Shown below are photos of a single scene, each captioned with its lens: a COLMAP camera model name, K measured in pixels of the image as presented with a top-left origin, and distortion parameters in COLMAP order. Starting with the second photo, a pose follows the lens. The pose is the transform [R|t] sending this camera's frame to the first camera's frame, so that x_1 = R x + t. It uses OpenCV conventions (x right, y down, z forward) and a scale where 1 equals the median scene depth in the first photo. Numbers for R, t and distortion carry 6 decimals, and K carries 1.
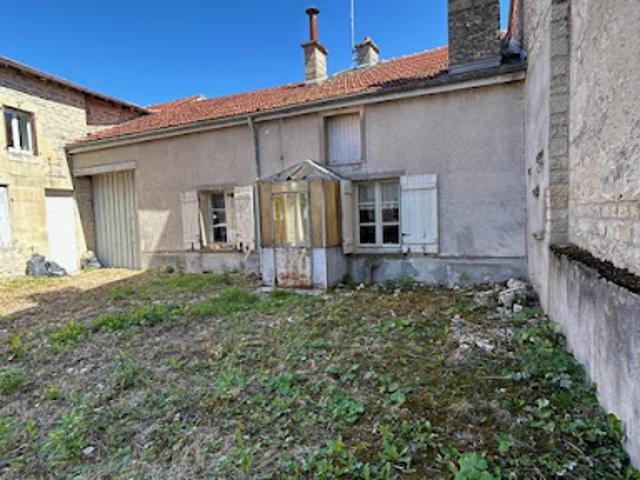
lens RADIAL K [[336.4, 0, 320.0], [0, 336.4, 240.0], [0, 0, 1]] dist [-0.002215, -0.000774]
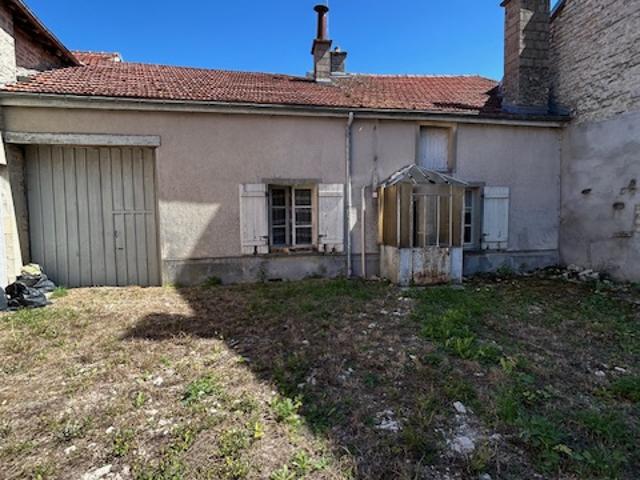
lens RADIAL K [[331.6, 0, 320.0], [0, 331.6, 240.0], [0, 0, 1]] dist [-0.002347, -0.000231]
pose [[0.849601, -0.013285, 0.527259, -0.874720], [0.015331, 0.999882, 0.000491, -0.005832], [-0.527204, 0.007666, 0.849704, 0.284962]]
